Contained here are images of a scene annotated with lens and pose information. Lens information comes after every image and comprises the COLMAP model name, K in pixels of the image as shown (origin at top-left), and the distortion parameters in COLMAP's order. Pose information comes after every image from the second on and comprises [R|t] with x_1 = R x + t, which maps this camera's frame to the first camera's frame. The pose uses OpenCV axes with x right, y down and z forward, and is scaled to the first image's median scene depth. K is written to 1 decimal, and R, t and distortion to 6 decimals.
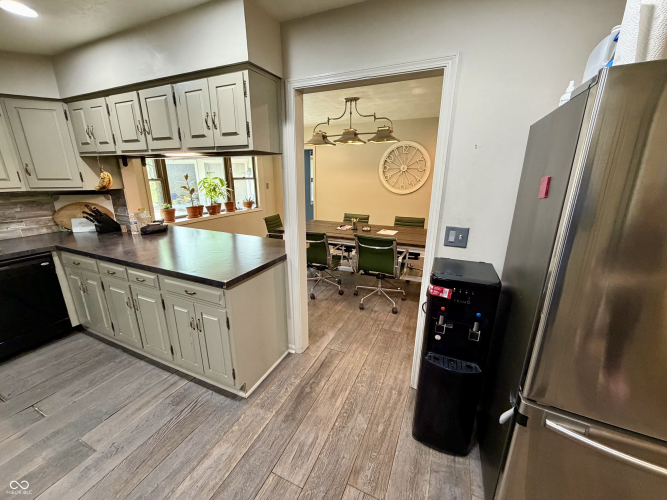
lens RADIAL K [[266.0, 0, 333.0], [0, 266.0, 247.5], [0, 0, 1]] dist [-0.000082, 0.000193]
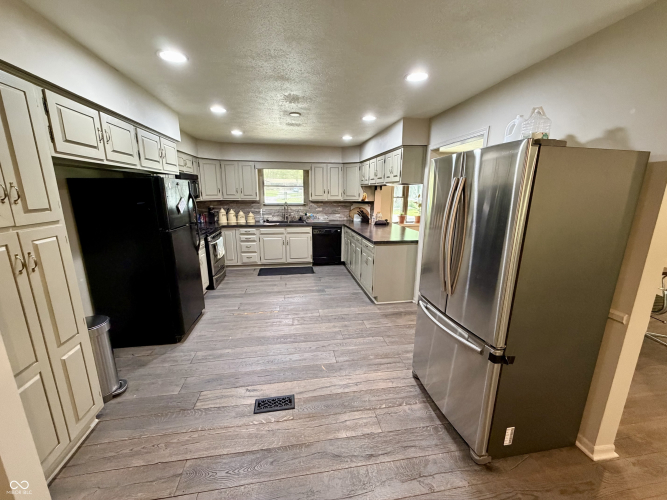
lens RADIAL K [[266.0, 0, 331.9], [0, 266.0, 250.5], [0, 0, 1]] dist [-0.000082, 0.000193]
pose [[0.547059, 0.180315, -0.817443, 0.868514], [-0.229243, 0.971464, 0.060873, 0.103665], [0.805092, 0.154092, 0.572785, -0.396066]]
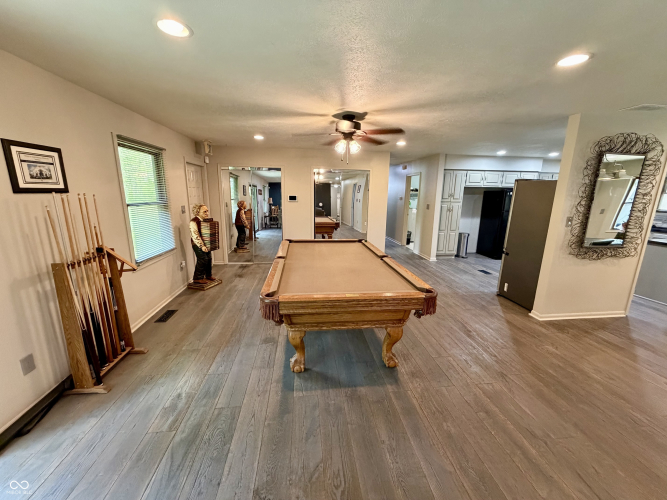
lens RADIAL K [[266.0, 0, 331.4], [0, 266.0, 250.5], [0, 0, 1]] dist [-0.000082, 0.000193]
pose [[-0.862541, 0.094584, -0.497069, 2.494914], [-0.154089, 0.886612, 0.436091, -0.314522], [0.481954, 0.452739, -0.750165, 1.056990]]
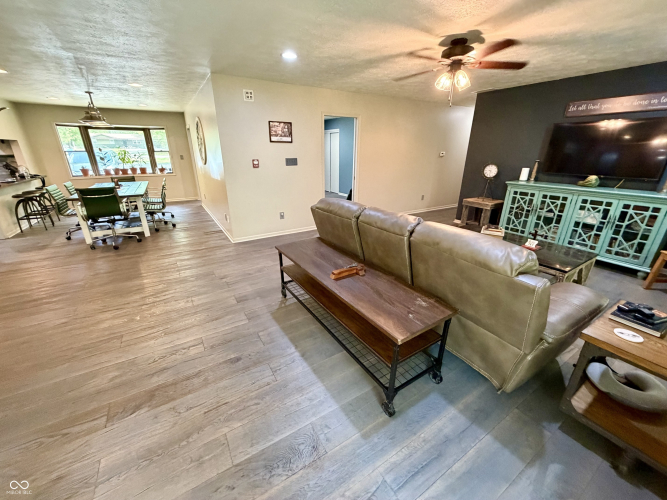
lens RADIAL K [[266.0, 0, 331.6], [0, 266.0, 249.4], [0, 0, 1]] dist [-0.000082, 0.000193]
pose [[0.825346, 0.197290, -0.529038, 3.017734], [-0.153098, 0.980063, 0.126642, -0.168176], [0.543476, -0.023529, 0.839095, 0.702680]]
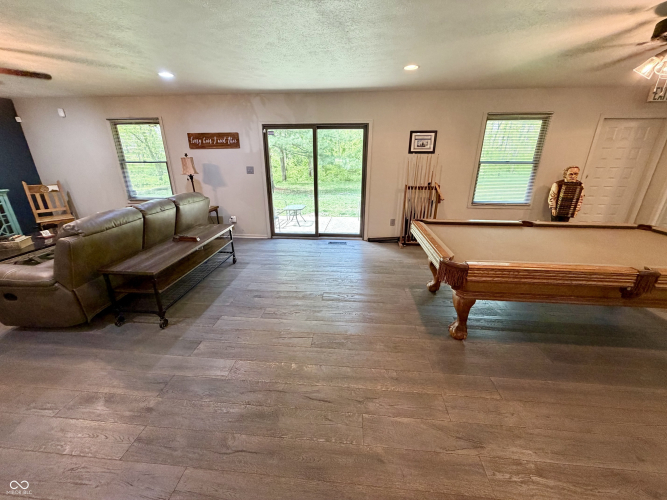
lens RADIAL K [[266.0, 0, 331.4], [0, 266.0, 249.3], [0, 0, 1]] dist [-0.000082, 0.000193]
pose [[-0.324743, -0.319968, 0.890035, 1.150551], [0.258147, 0.875322, 0.408867, -0.305591], [-0.909891, 0.362537, -0.201656, 1.098426]]
